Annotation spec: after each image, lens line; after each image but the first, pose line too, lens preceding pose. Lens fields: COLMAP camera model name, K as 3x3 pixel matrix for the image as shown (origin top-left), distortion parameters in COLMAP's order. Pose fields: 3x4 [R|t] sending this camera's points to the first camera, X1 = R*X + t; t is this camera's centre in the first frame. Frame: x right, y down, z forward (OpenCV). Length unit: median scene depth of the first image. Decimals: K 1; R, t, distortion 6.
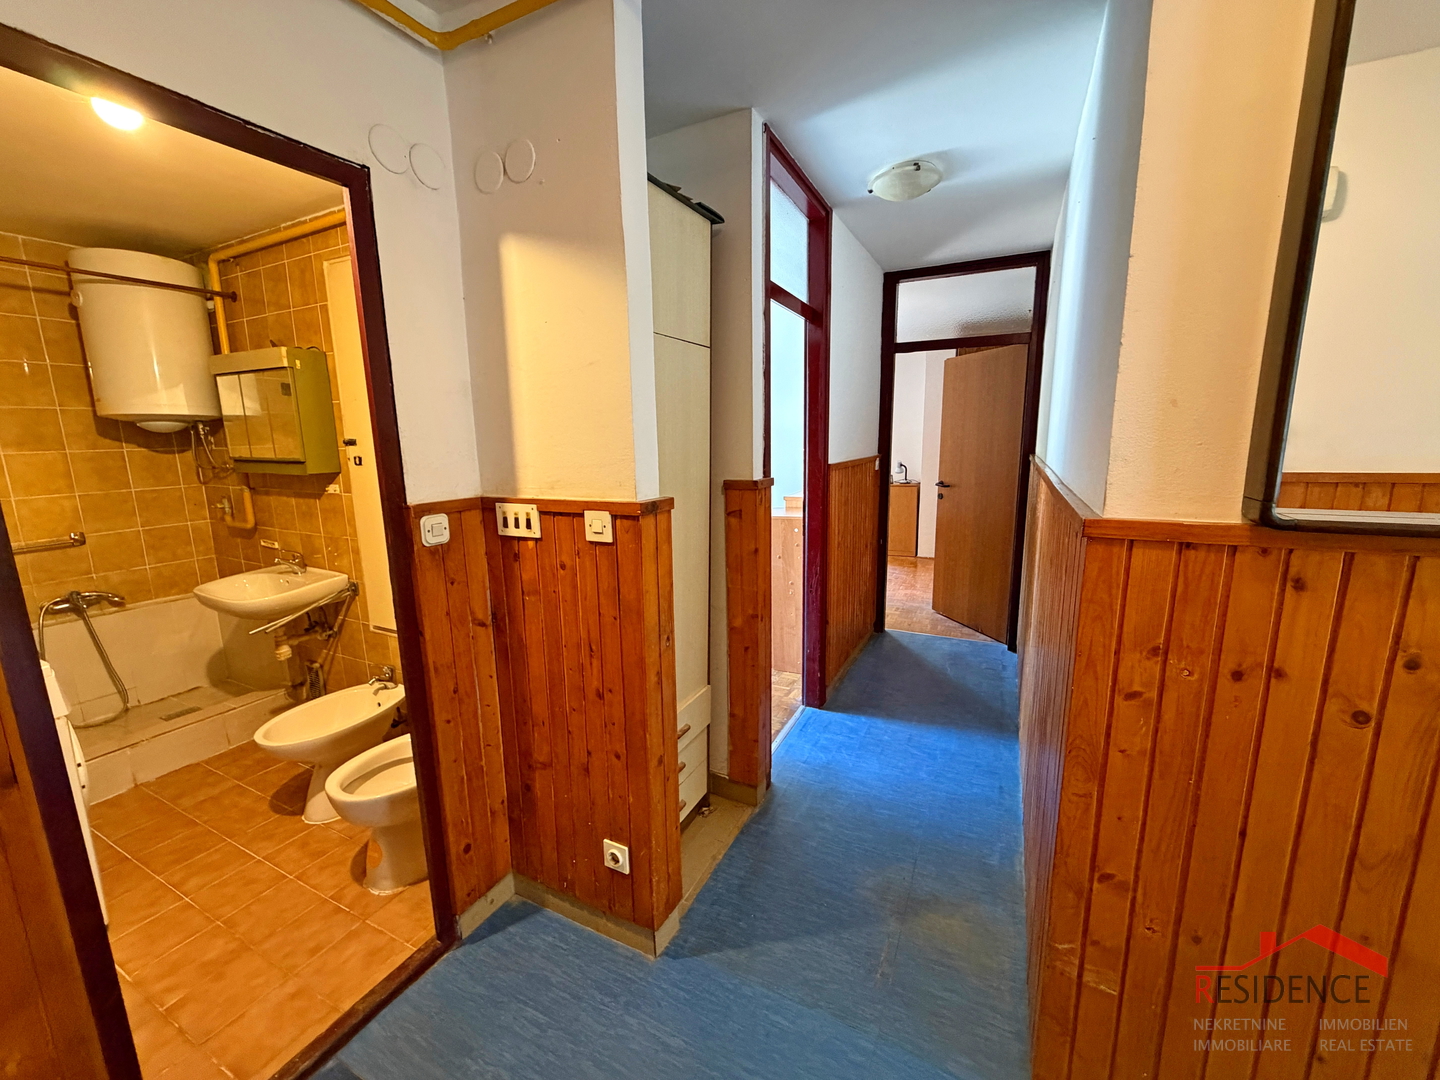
lens RADIAL K [[573.9, 0, 715.9], [0, 573.9, 538.6], [0, 0, 1]] dist [0.000653, -0.000441]
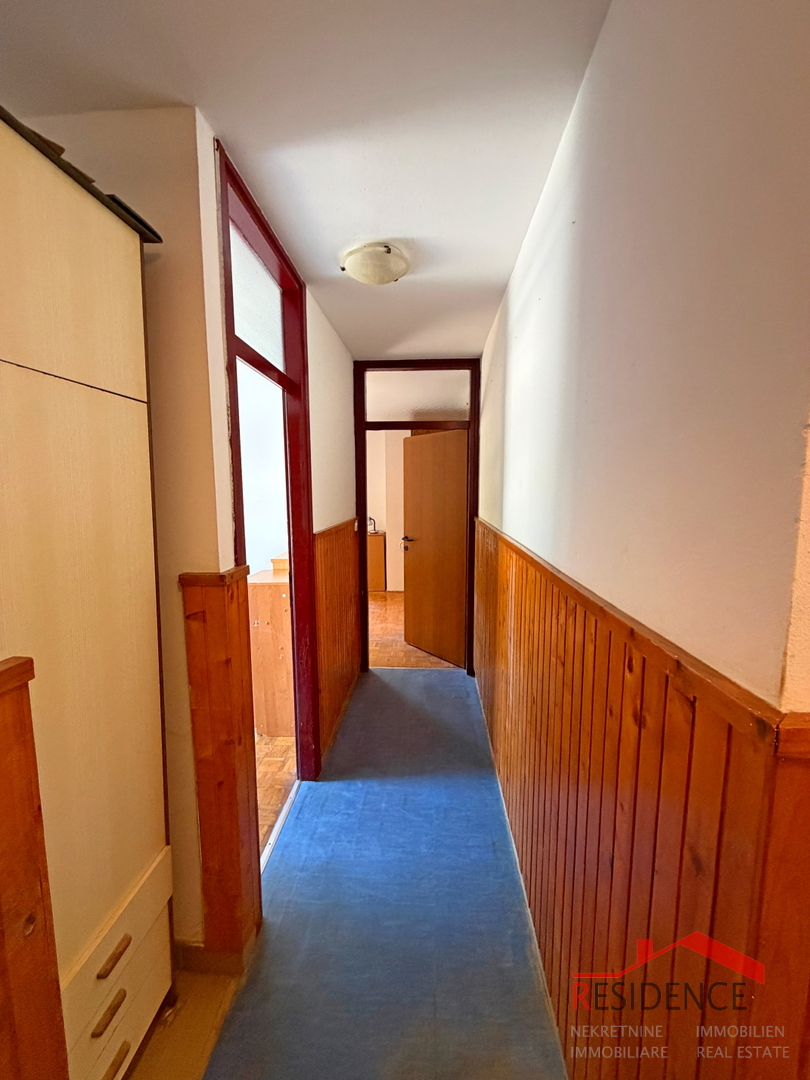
lens RADIAL K [[430.5, 0, 405.0], [0, 430.5, 535.7], [0, 0, 1]] dist [0.000653, -0.000441]
pose [[0.918966, -0.031503, 0.393076, 0.056355], [0.058611, 0.996644, -0.057149, -0.086326], [-0.389956, 0.075556, 0.917729, 0.289521]]
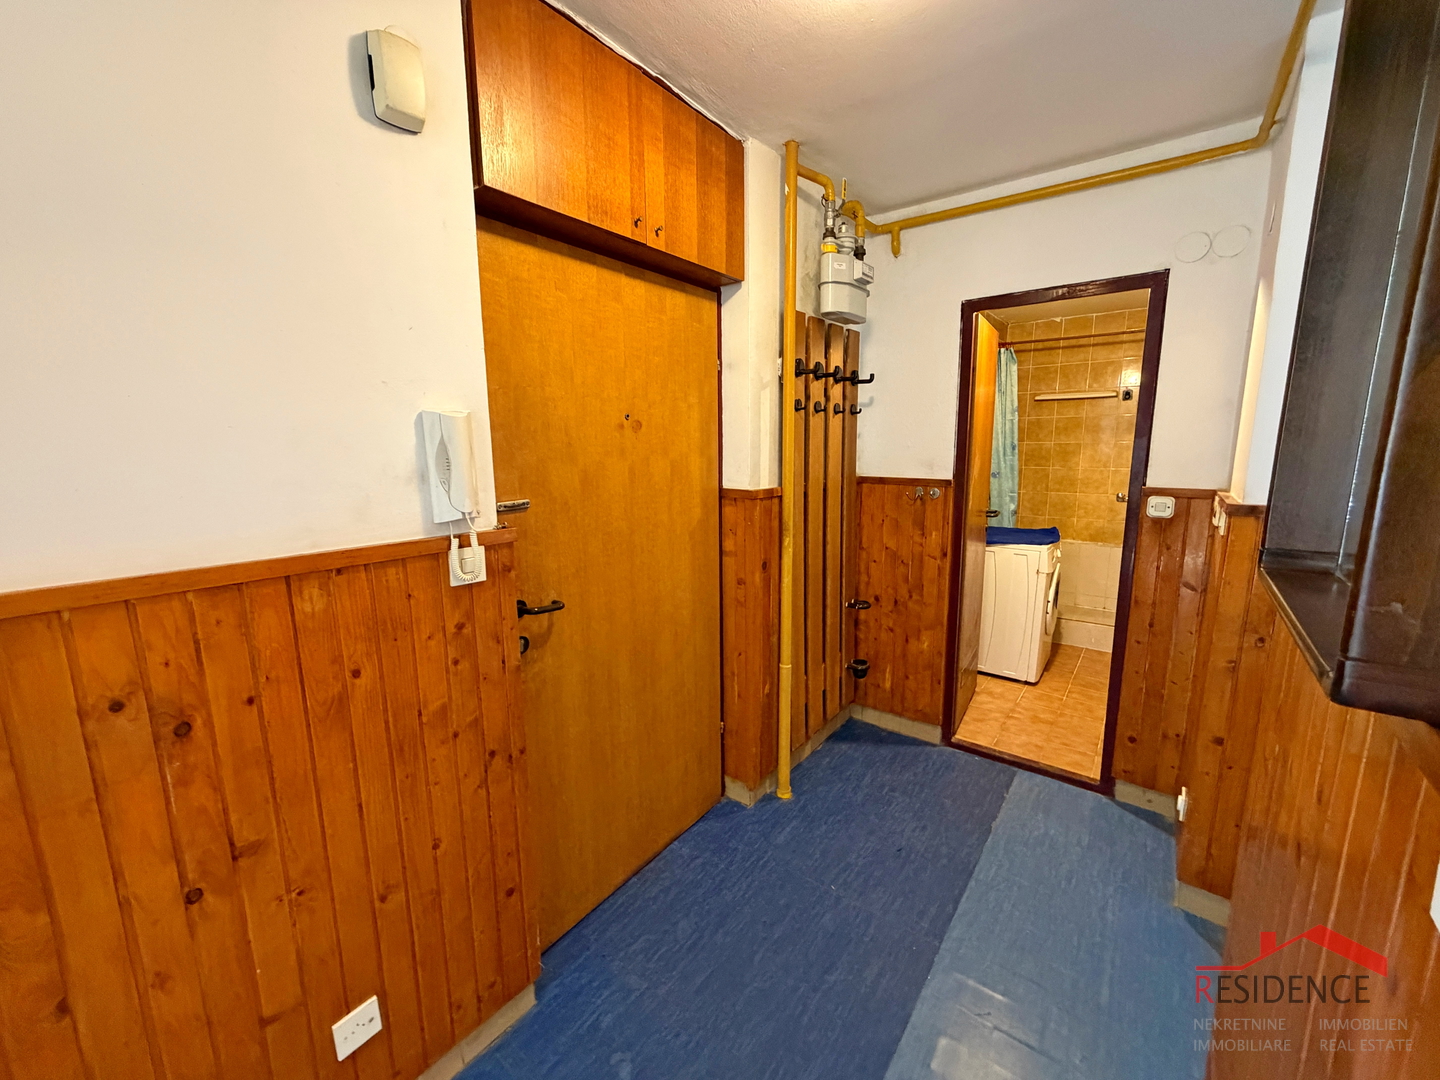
lens RADIAL K [[573.9, 0, 717.6], [0, 573.9, 537.8], [0, 0, 1]] dist [0.000653, -0.000441]
pose [[-0.185447, 0.188500, -0.964405, 0.666340], [-0.159783, 0.962583, 0.218869, -0.047147], [0.969577, 0.194684, -0.148389, 0.096355]]
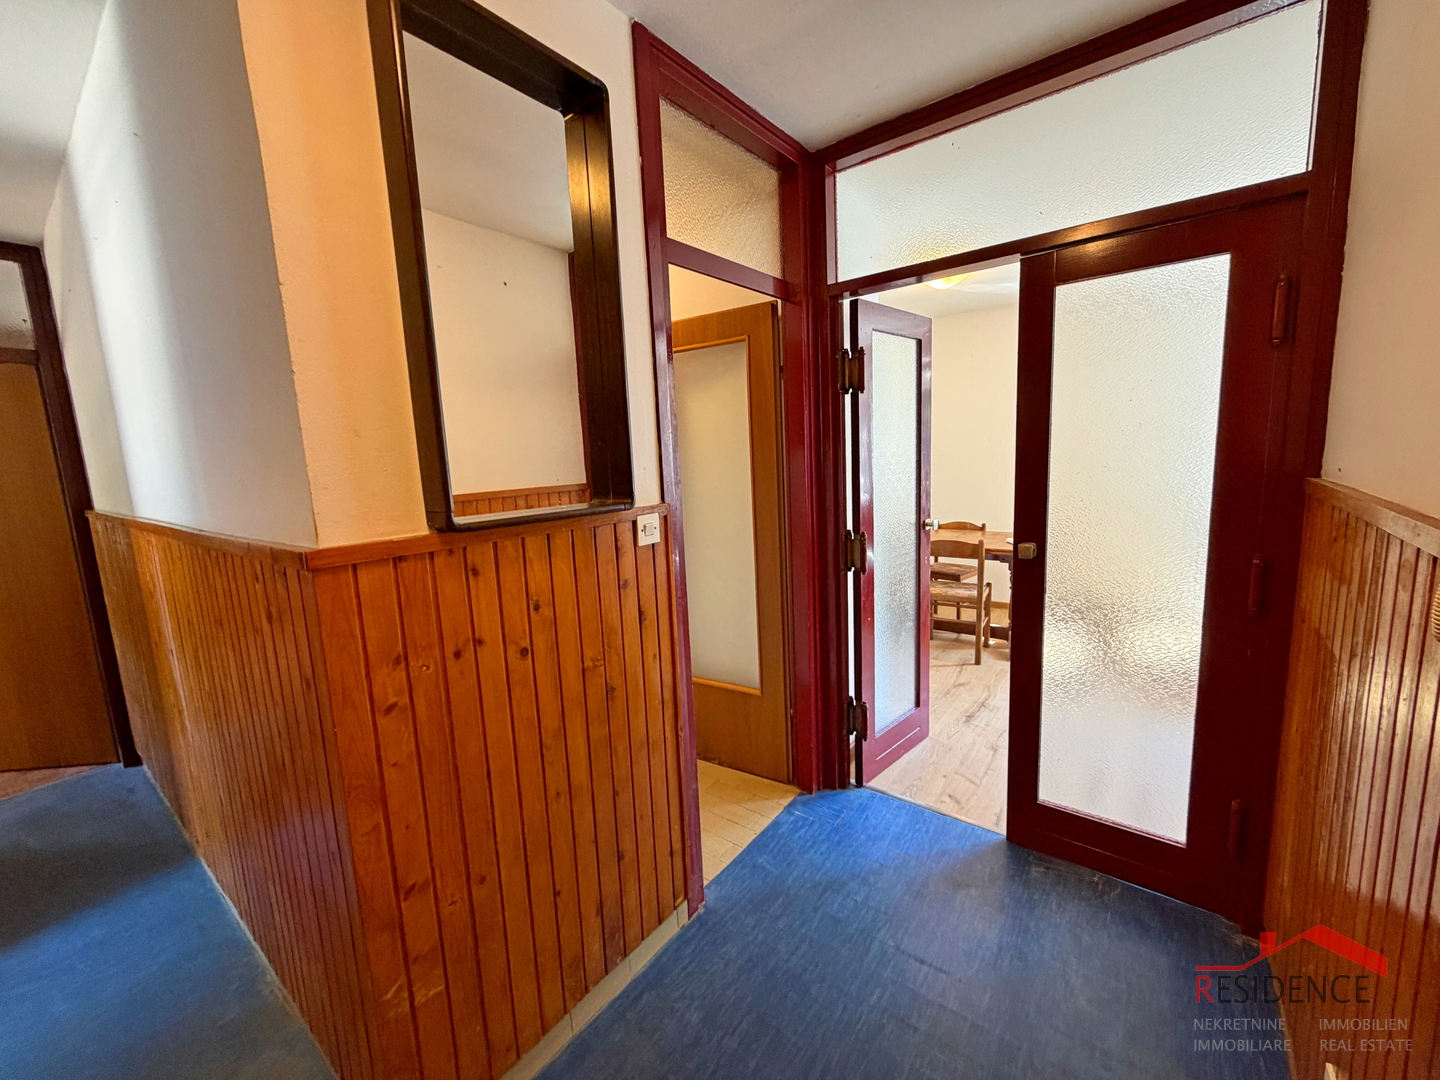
lens RADIAL K [[573.9, 0, 721.6], [0, 573.9, 536.0], [0, 0, 1]] dist [0.000653, -0.000441]
pose [[0.187173, -0.129771, 0.973718, -0.056151], [0.215662, 0.972481, 0.088151, 0.001789], [-0.958361, 0.193494, 0.210008, 0.054769]]
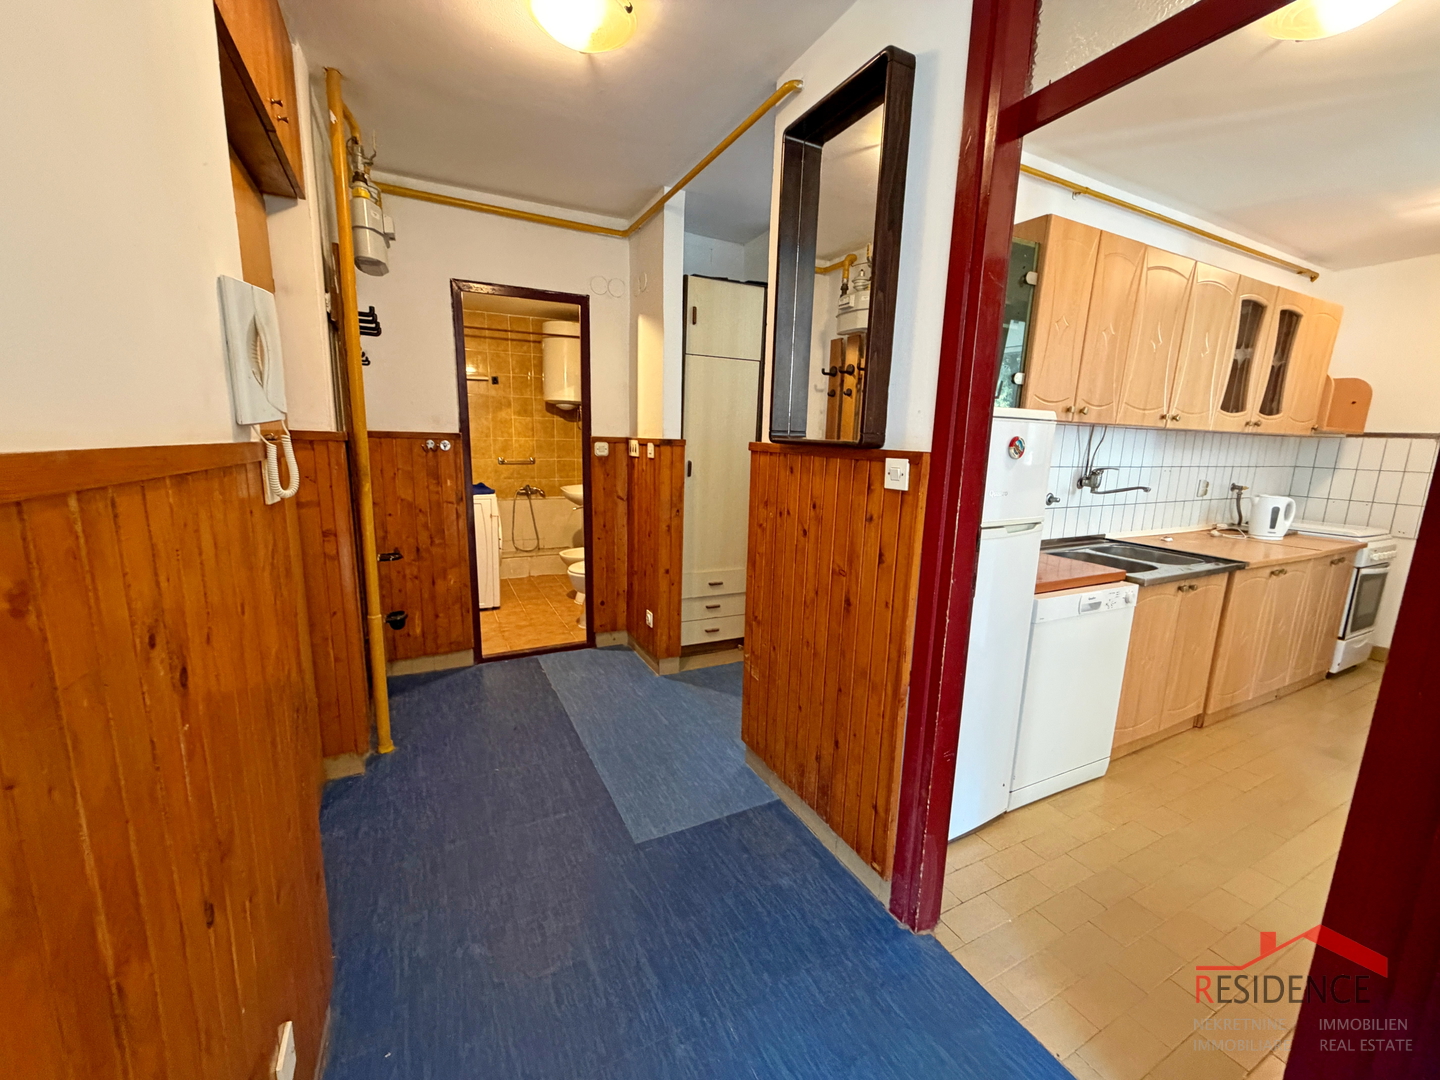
lens RADIAL K [[573.9, 0, 715.1], [0, 573.9, 537.5], [0, 0, 1]] dist [0.000653, -0.000441]
pose [[0.805806, 0.143415, -0.574551, 0.727153], [-0.144142, 0.988552, 0.044596, 0.097691], [0.574369, 0.046881, 0.817253, -0.337897]]
